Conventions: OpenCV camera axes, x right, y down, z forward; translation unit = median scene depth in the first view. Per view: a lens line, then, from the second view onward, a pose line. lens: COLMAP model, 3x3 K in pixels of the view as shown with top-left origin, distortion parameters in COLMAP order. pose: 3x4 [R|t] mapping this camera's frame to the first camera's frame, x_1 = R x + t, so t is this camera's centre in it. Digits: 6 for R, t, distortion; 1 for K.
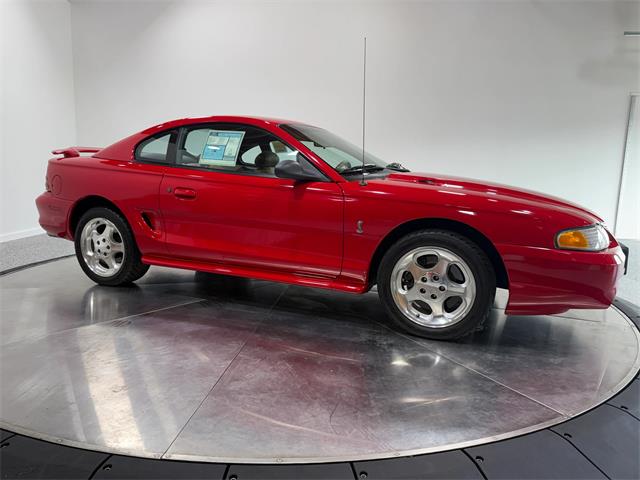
lens RADIAL K [[455.6, 0, 315.1], [0, 455.6, 246.3], [0, 0, 1]] dist [0.027524, -0.030497]
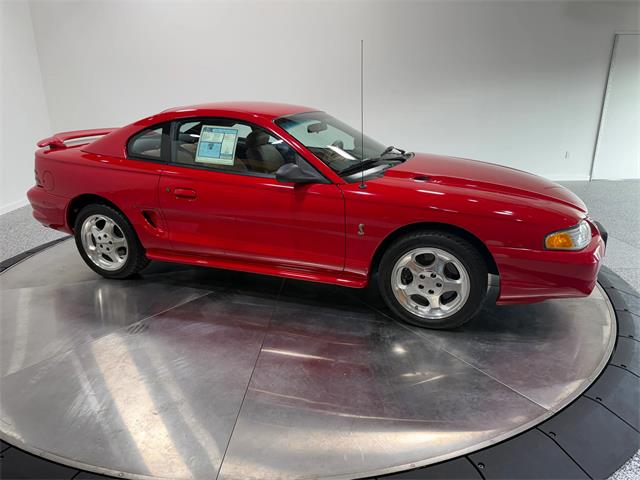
lens RADIAL K [[455.6, 0, 316.4], [0, 455.6, 246.1], [0, 0, 1]] dist [0.027524, -0.030497]
pose [[0.997603, -0.054206, 0.042999, -0.051412], [0.046587, 0.985724, 0.161795, -0.176717], [-0.051156, -0.159404, 0.985887, -0.037857]]
